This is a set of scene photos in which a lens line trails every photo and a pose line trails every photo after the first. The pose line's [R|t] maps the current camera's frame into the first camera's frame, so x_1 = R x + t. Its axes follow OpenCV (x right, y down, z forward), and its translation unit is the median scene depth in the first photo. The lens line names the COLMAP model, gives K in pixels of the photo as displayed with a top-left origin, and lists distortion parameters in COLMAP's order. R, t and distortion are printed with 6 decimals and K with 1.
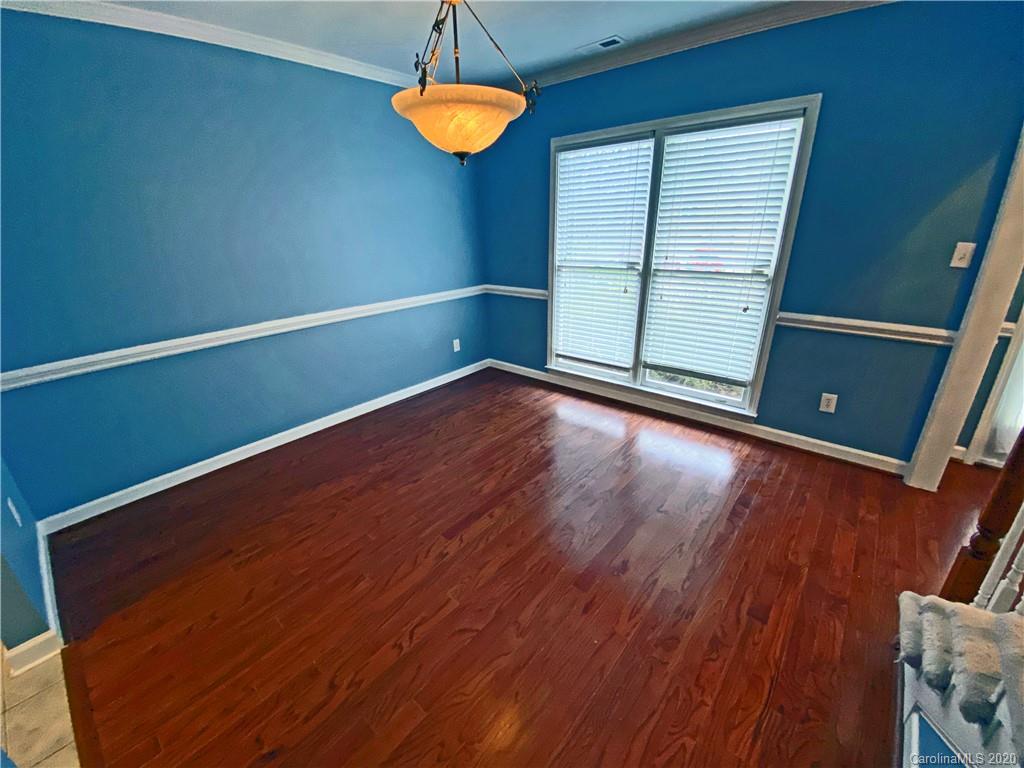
lens RADIAL K [[411.6, 0, 509.5], [0, 411.6, 384.1], [0, 0, 1]] dist [0.018293, -0.021125]
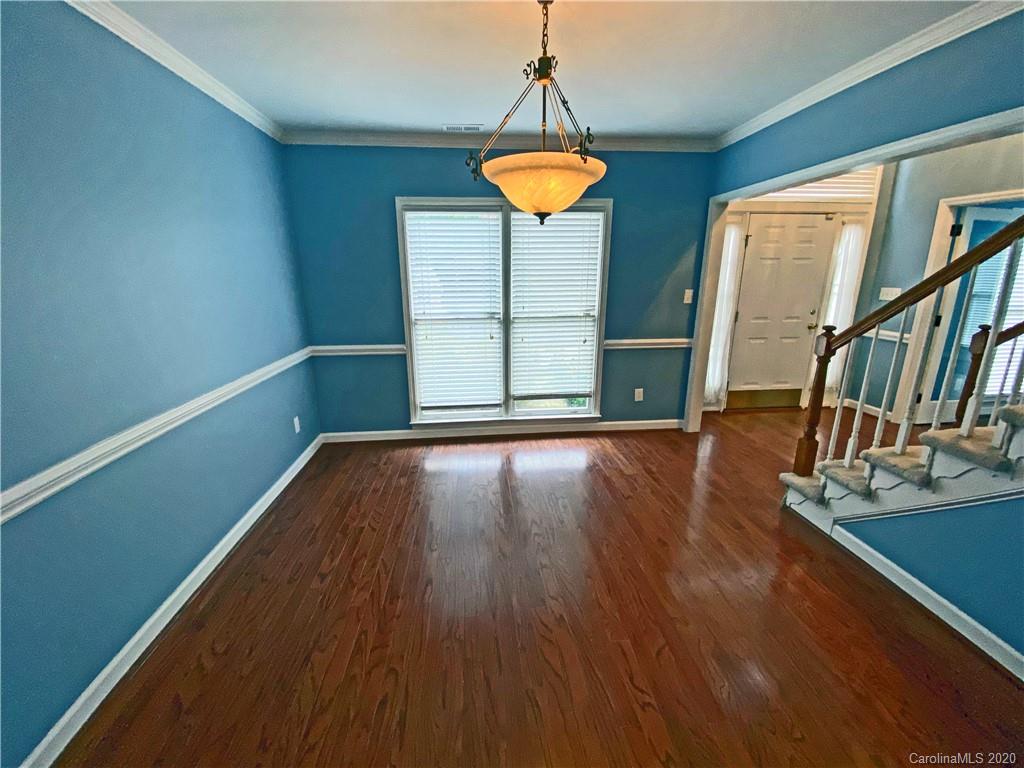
lens RADIAL K [[411.3, 0, 506.0], [0, 411.3, 385.1], [0, 0, 1]] dist [0.018373, -0.017135]
pose [[0.699794, -0.172991, 0.693081, -0.518690], [0.249614, 0.968290, -0.010349, -0.080976], [-0.669314, 0.180245, 0.720785, 0.194404]]
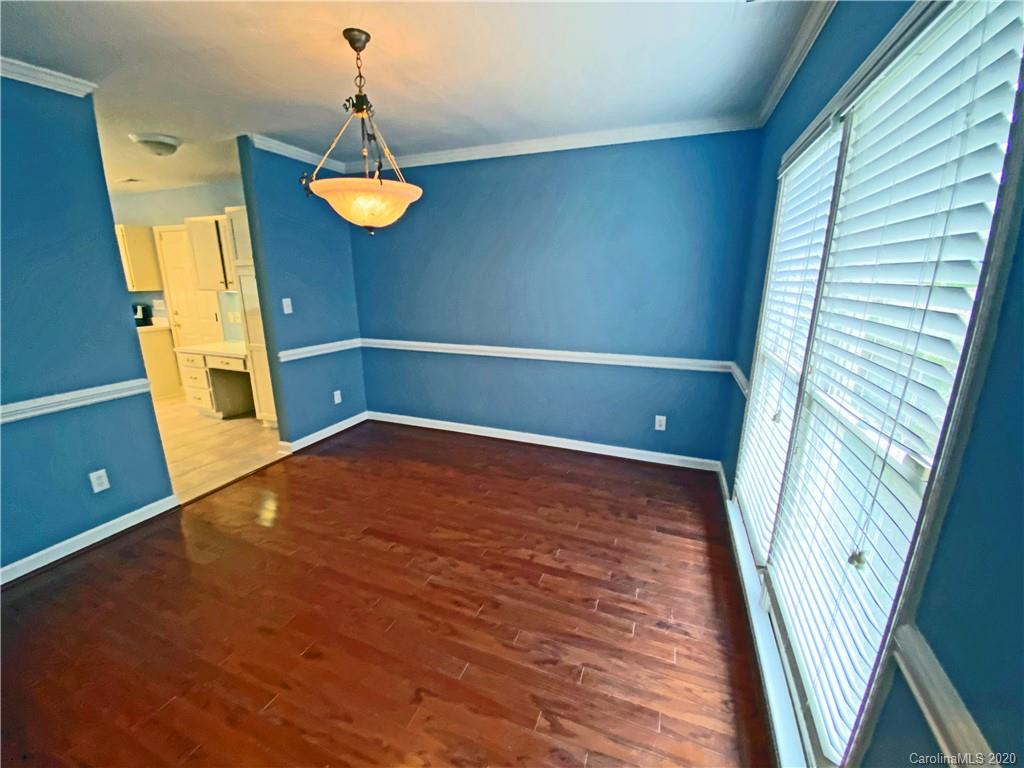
lens RADIAL K [[412.6, 0, 505.6], [0, 412.6, 385.5], [0, 0, 1]] dist [0.038045, -0.020939]
pose [[0.324728, 0.264358, -0.908111, 0.656196], [-0.350951, 0.925277, 0.143860, -0.229969], [0.878285, 0.271987, 0.393240, 0.519161]]
